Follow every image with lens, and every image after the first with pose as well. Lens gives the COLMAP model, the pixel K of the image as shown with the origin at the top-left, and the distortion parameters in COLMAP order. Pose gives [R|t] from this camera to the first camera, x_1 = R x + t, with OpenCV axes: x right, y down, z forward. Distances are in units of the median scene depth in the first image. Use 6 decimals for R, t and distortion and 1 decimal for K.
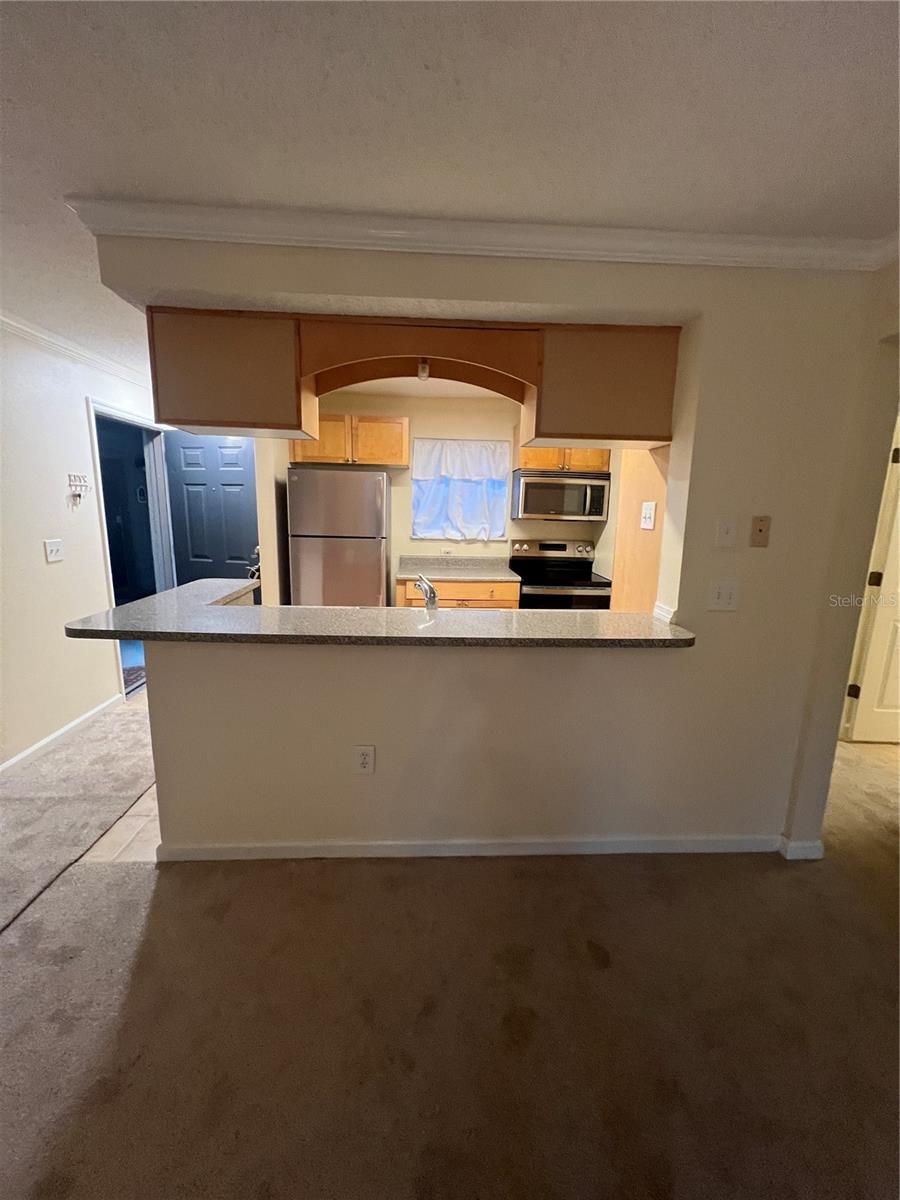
lens RADIAL K [[481.5, 0, 456.7], [0, 481.5, 598.8], [0, 0, 1]] dist [0.002397, 0.000390]
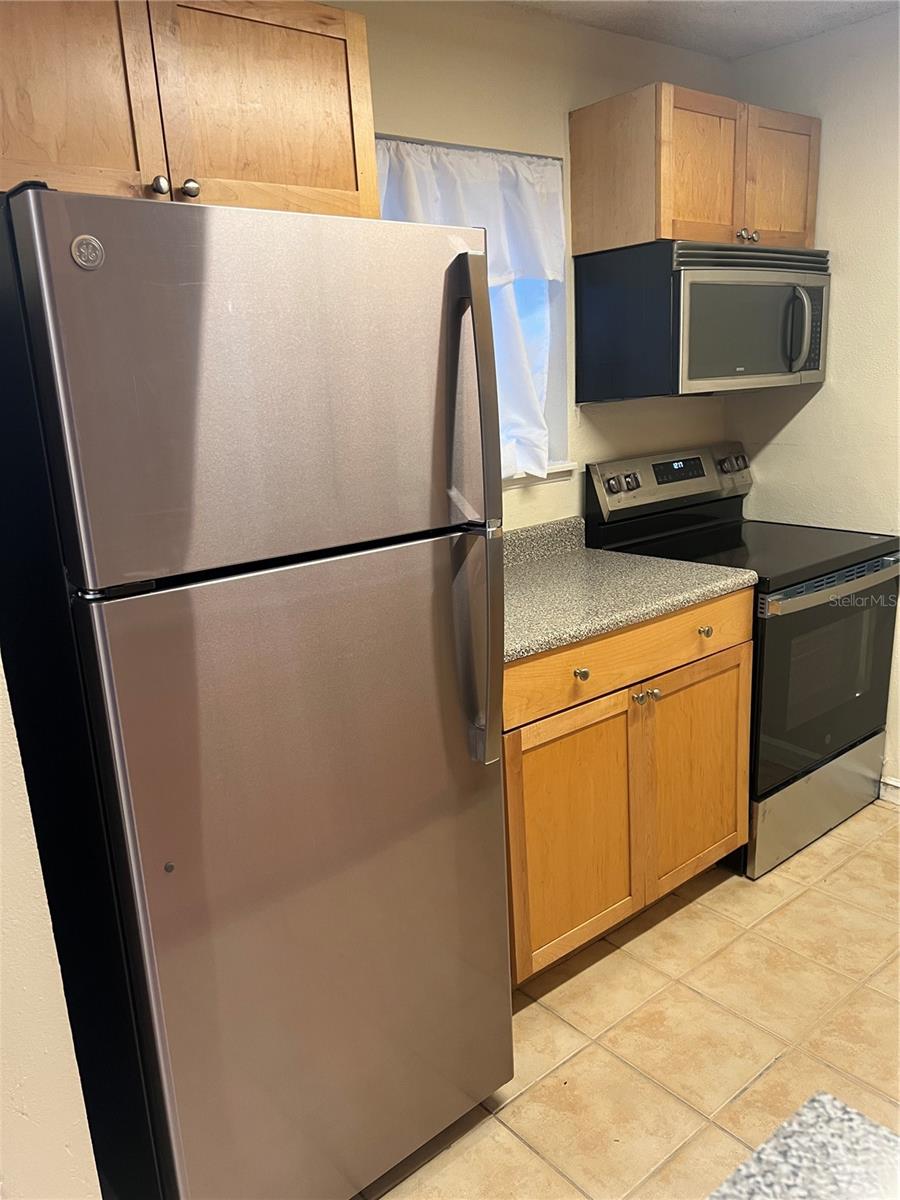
lens RADIAL K [[920.5, 0, 443.0], [0, 920.5, 608.4], [0, 0, 1]] dist [0.040552, -0.009209]
pose [[0.796317, -0.216749, 0.564712, -0.383893], [0.189570, 0.975988, 0.107287, -0.123402], [-0.574406, 0.021618, 0.818285, 0.577555]]
